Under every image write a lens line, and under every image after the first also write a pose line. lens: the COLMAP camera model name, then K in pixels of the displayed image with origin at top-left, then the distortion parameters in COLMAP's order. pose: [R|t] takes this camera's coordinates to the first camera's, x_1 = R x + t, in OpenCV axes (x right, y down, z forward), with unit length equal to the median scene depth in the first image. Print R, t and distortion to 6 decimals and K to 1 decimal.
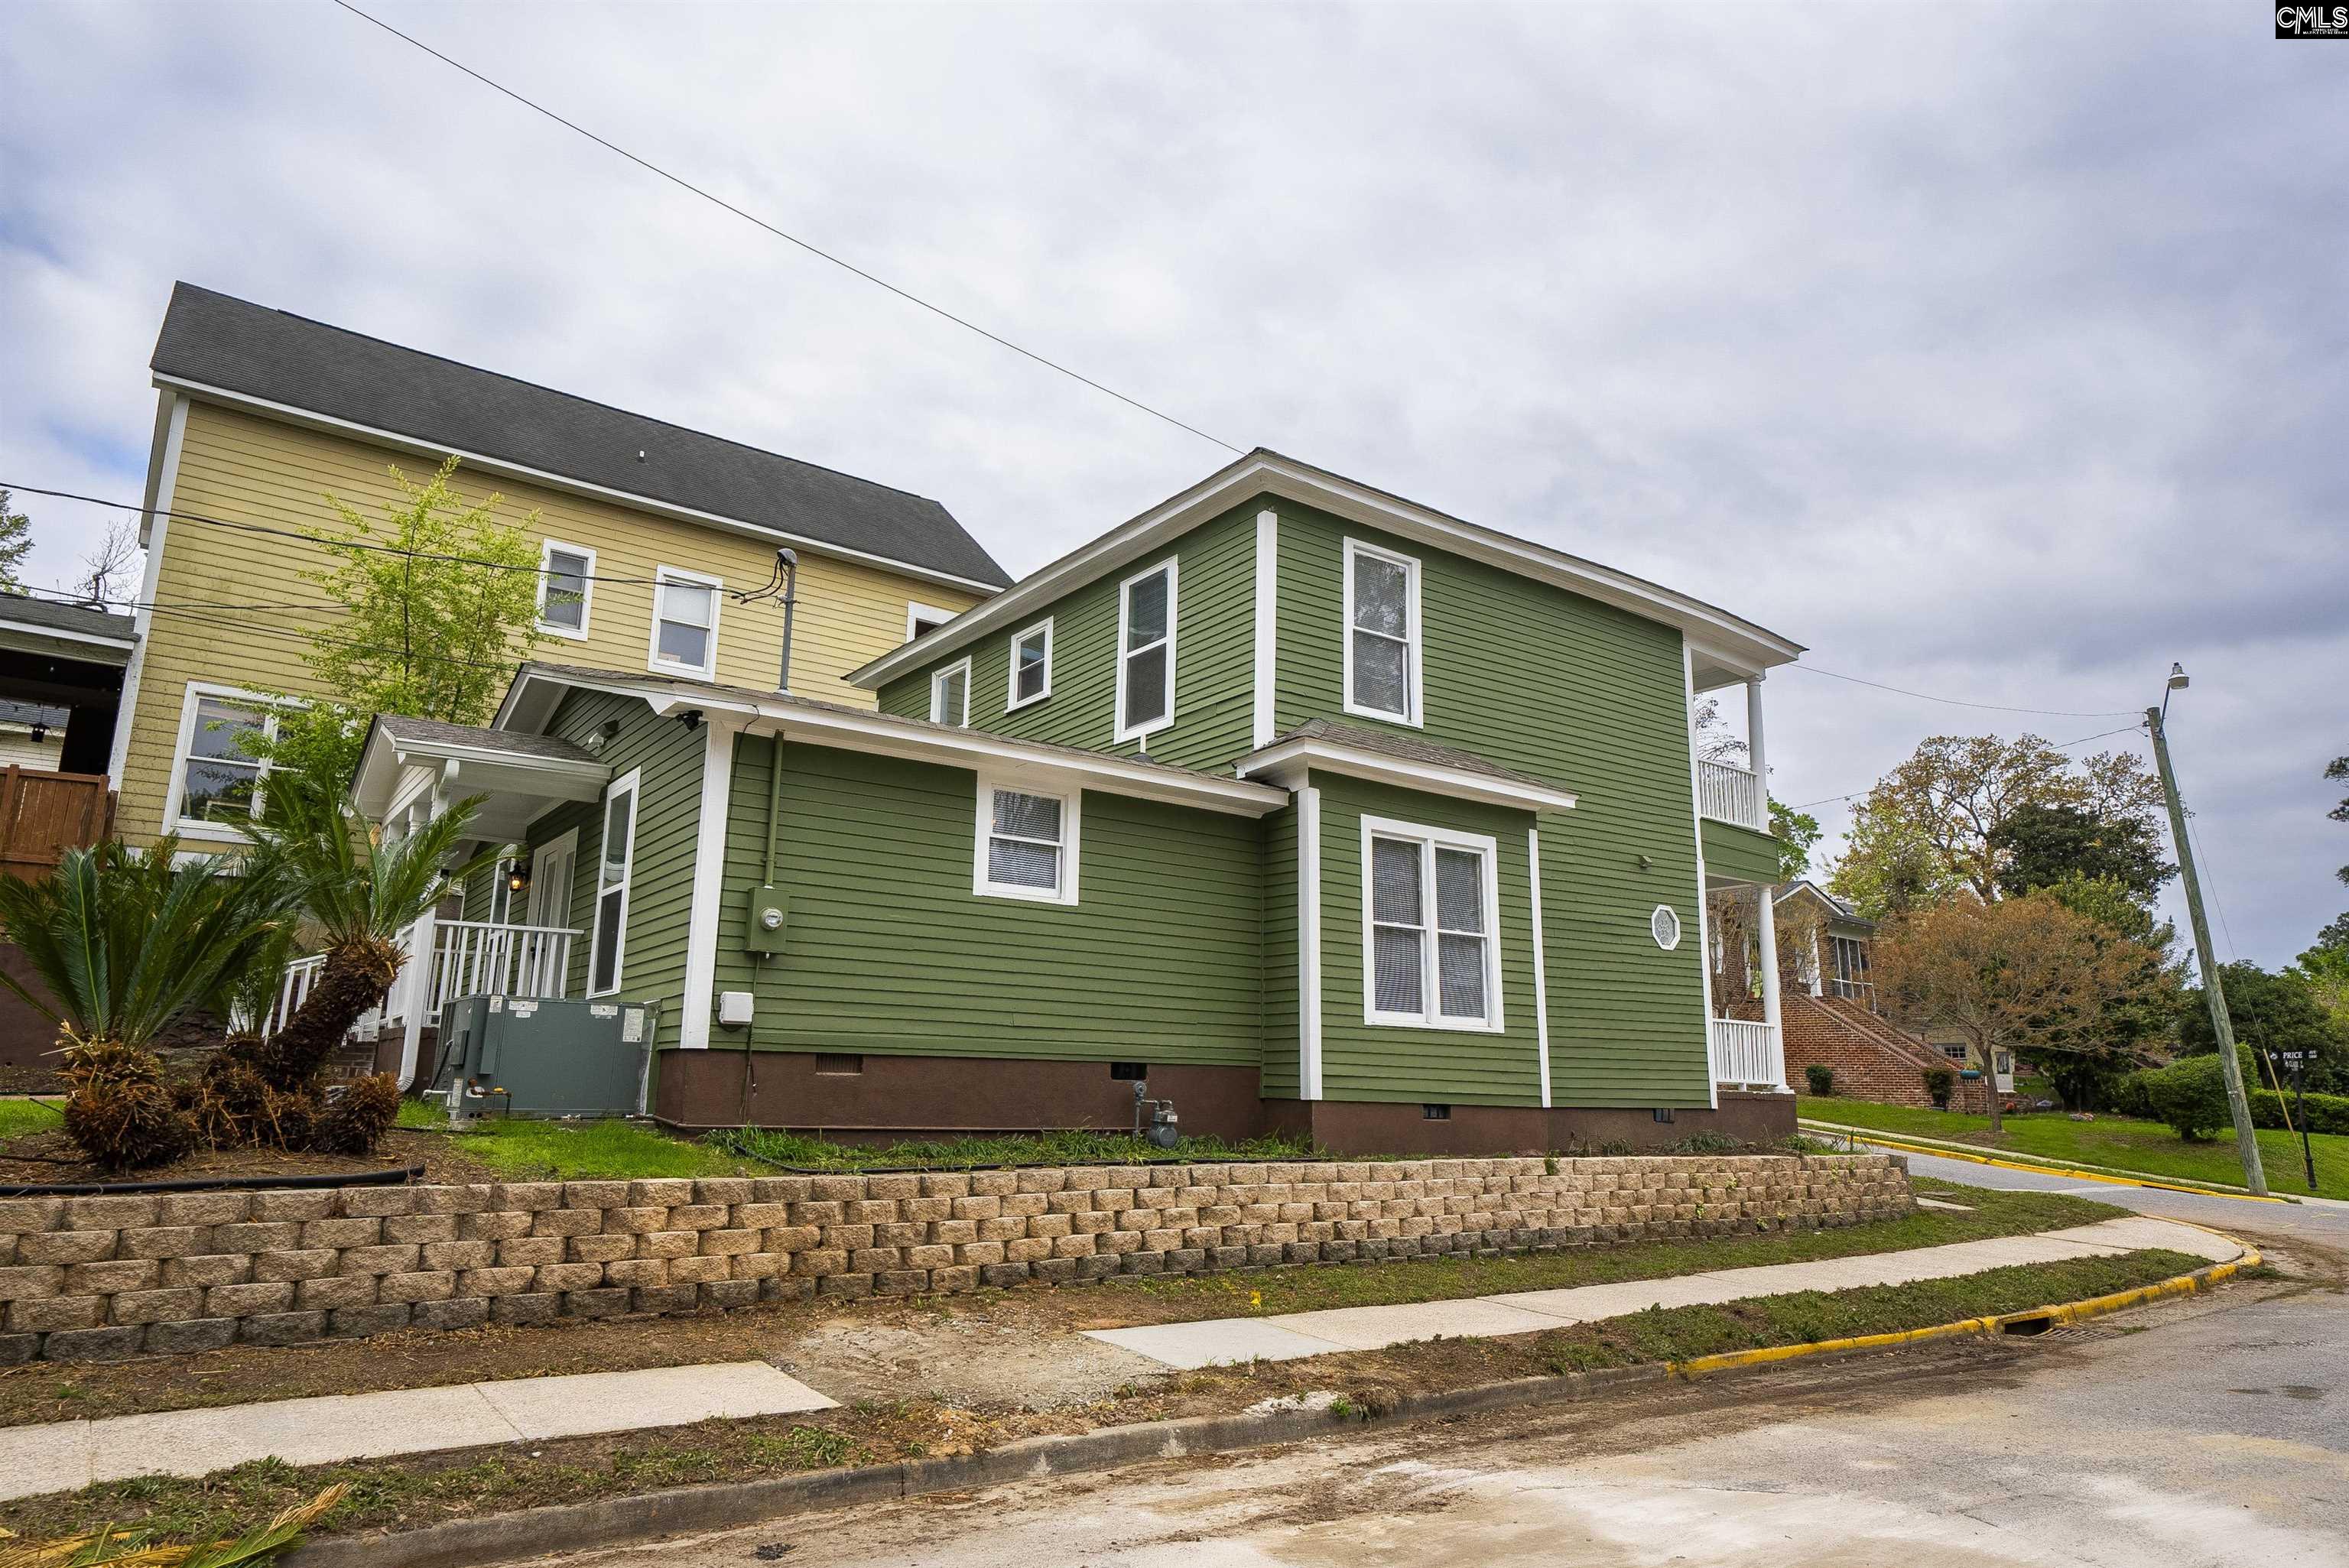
lens RADIAL K [[1377.4, 0, 1184.1], [0, 1377.4, 786.4], [0, 0, 1]] dist [0.035879, -0.000244]
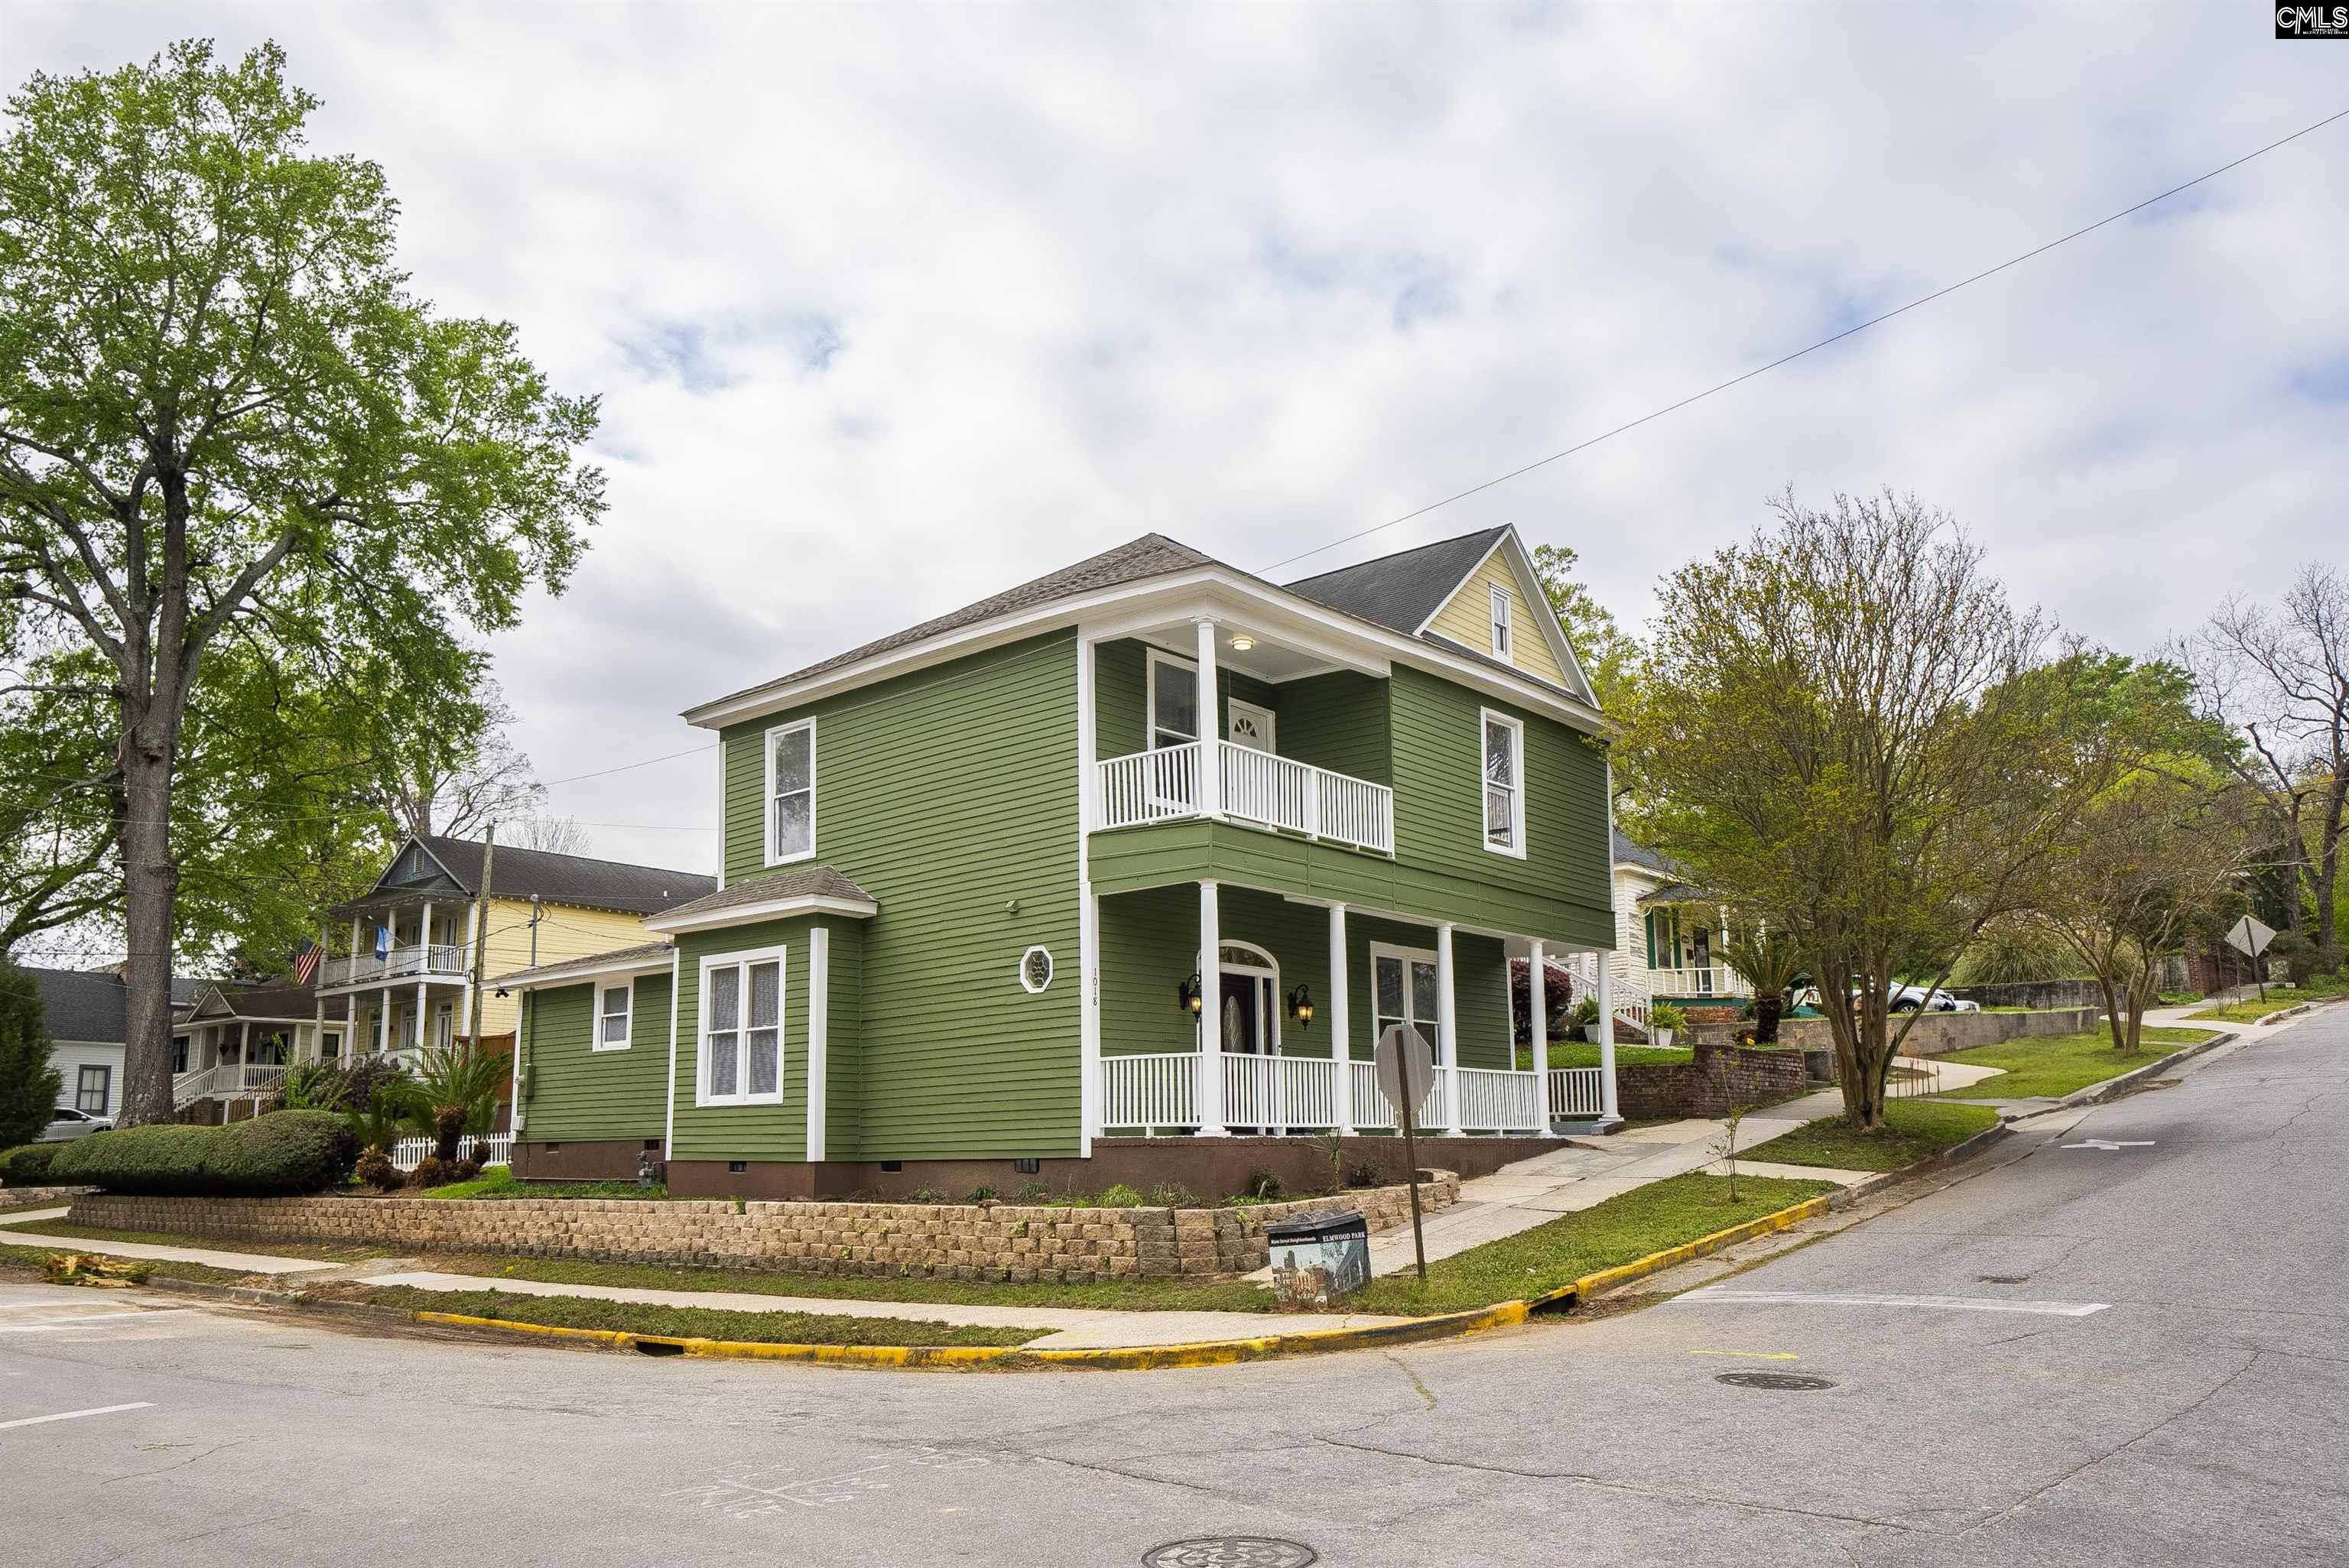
lens RADIAL K [[1727.0, 0, 1116.6], [0, 1727.0, 863.3], [0, 0, 1]] dist [0.076648, 0.005505]
pose [[0.201409, -0.177810, -0.963233, 1.920992], [0.225843, 0.965319, -0.130972, 0.253502], [0.953116, -0.191160, 0.234581, 1.004263]]
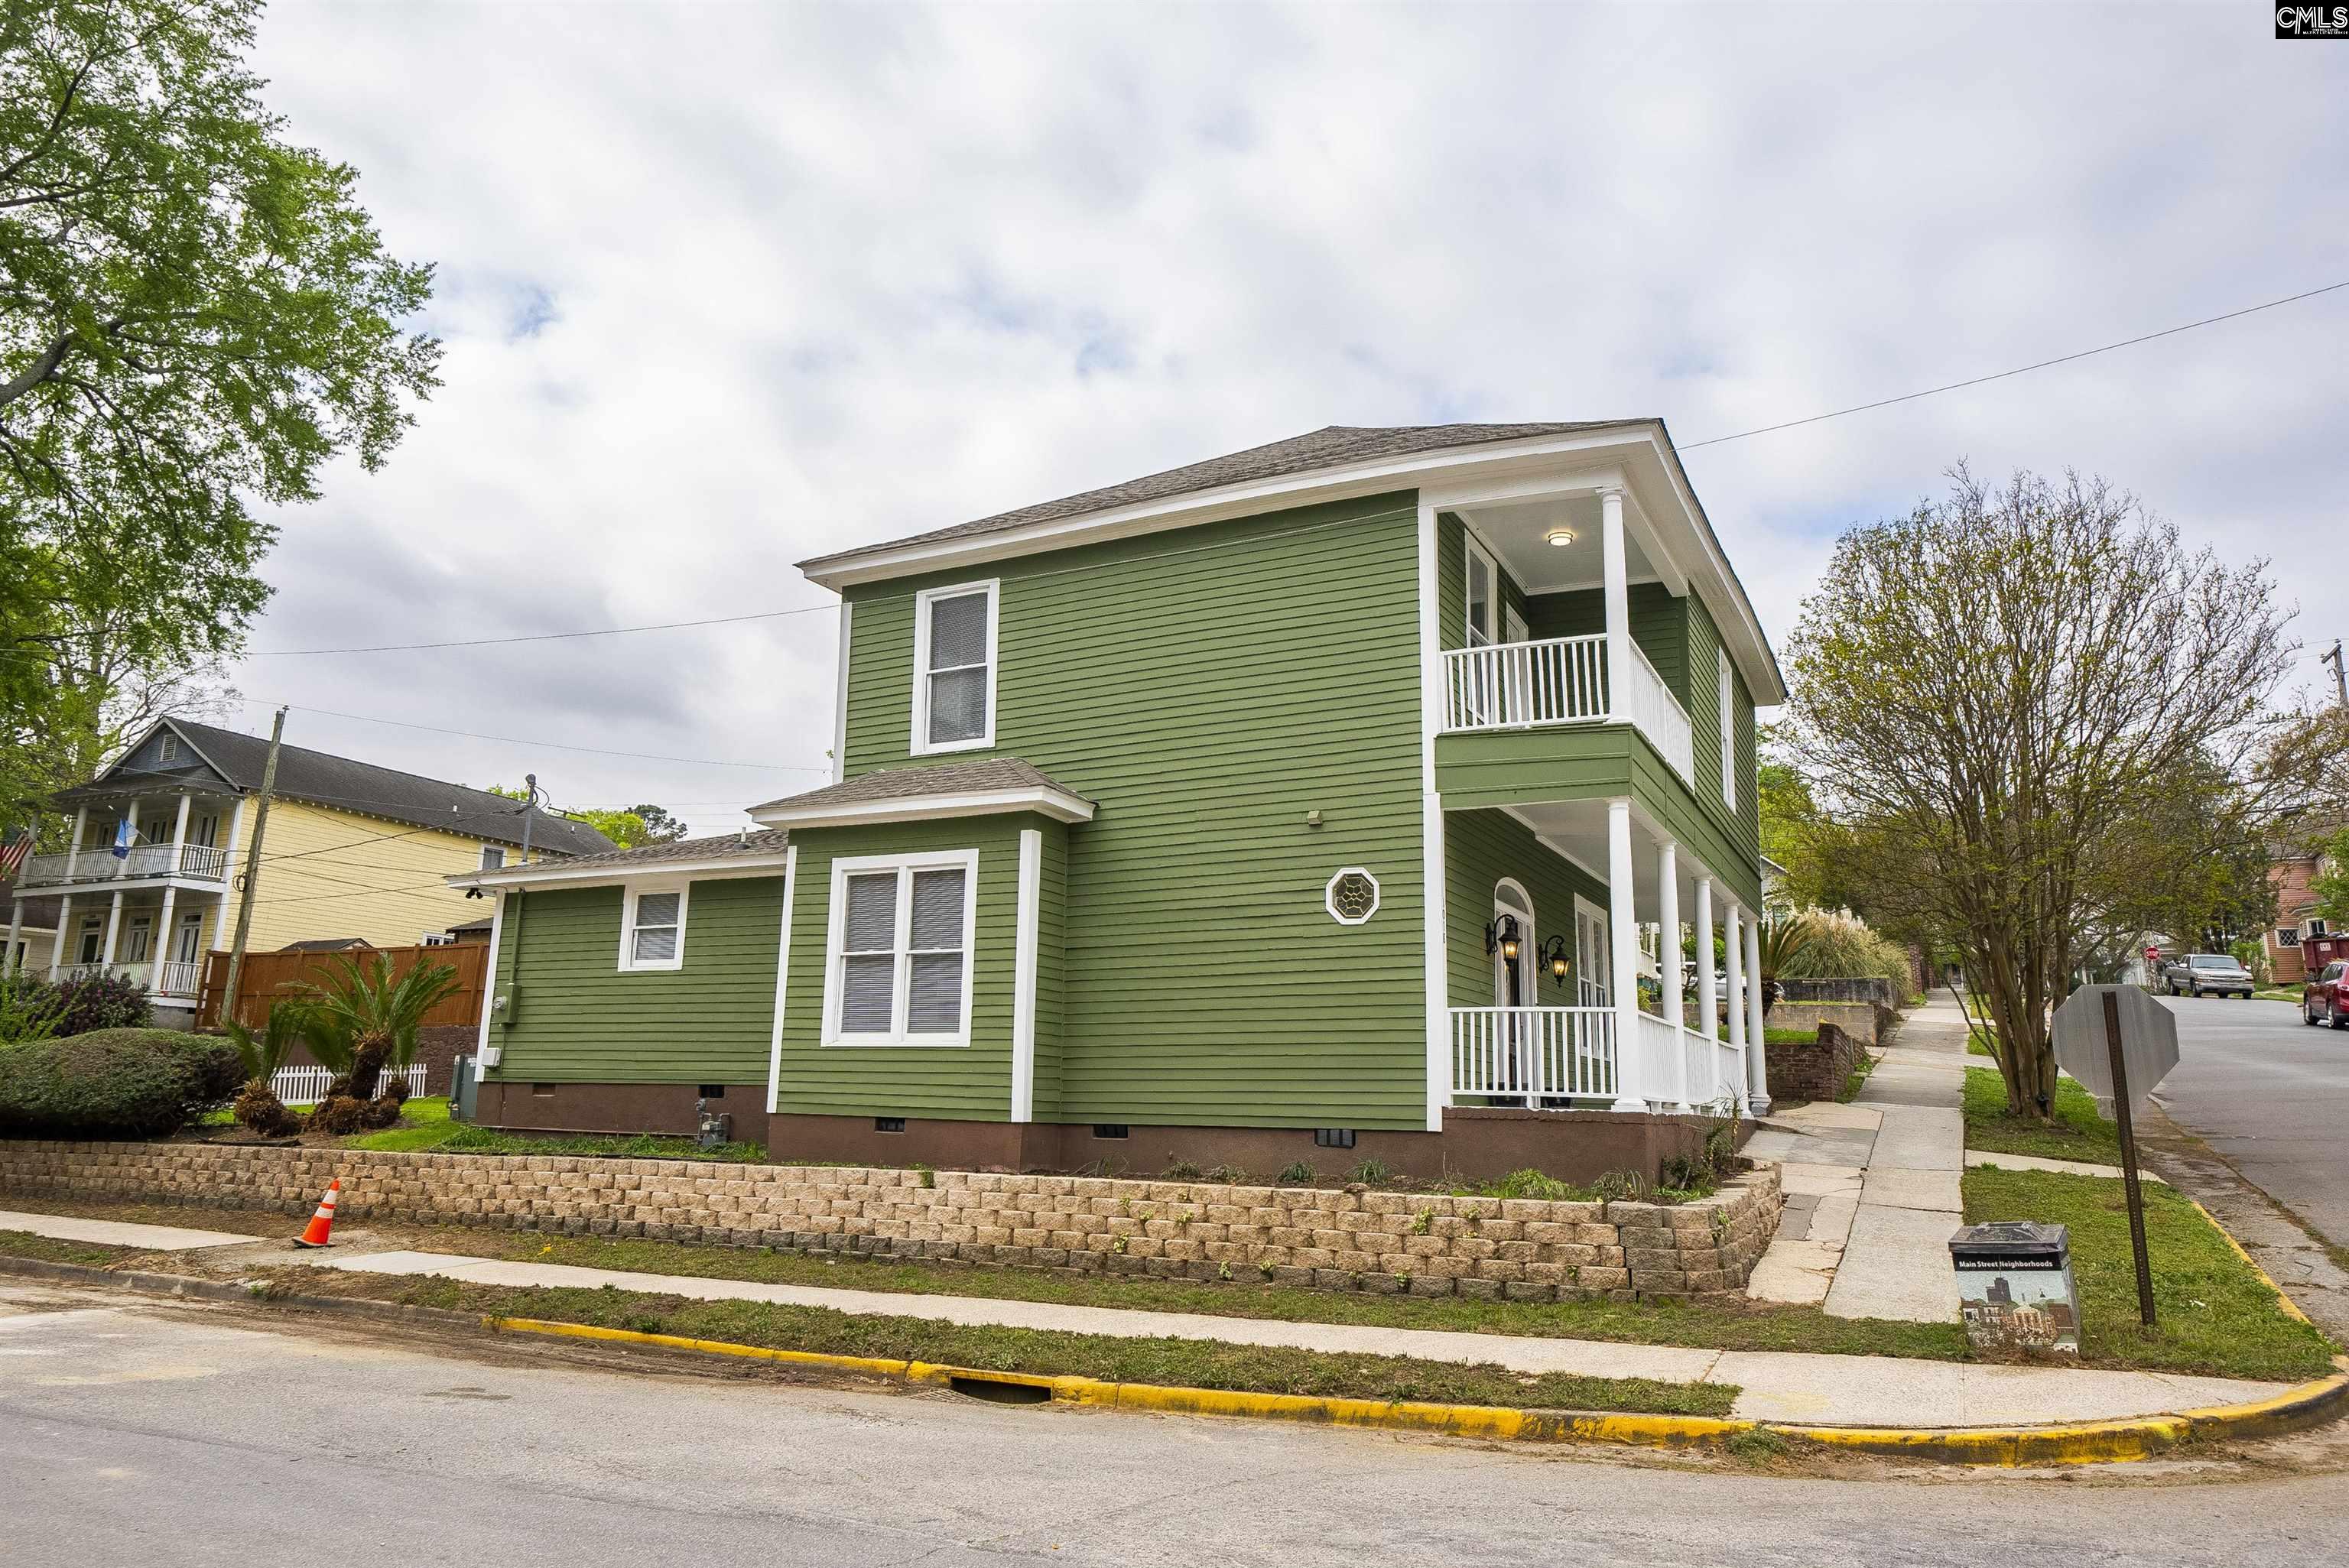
lens RADIAL K [[1553.4, 0, 1172.1], [0, 1553.4, 777.2], [0, 0, 1]] dist [0.042452, -0.000867]
pose [[0.454313, -0.191833, -0.869942, 1.362810], [0.180146, 0.976148, -0.121175, 0.158052], [0.872438, -0.101665, 0.478034, 0.639797]]
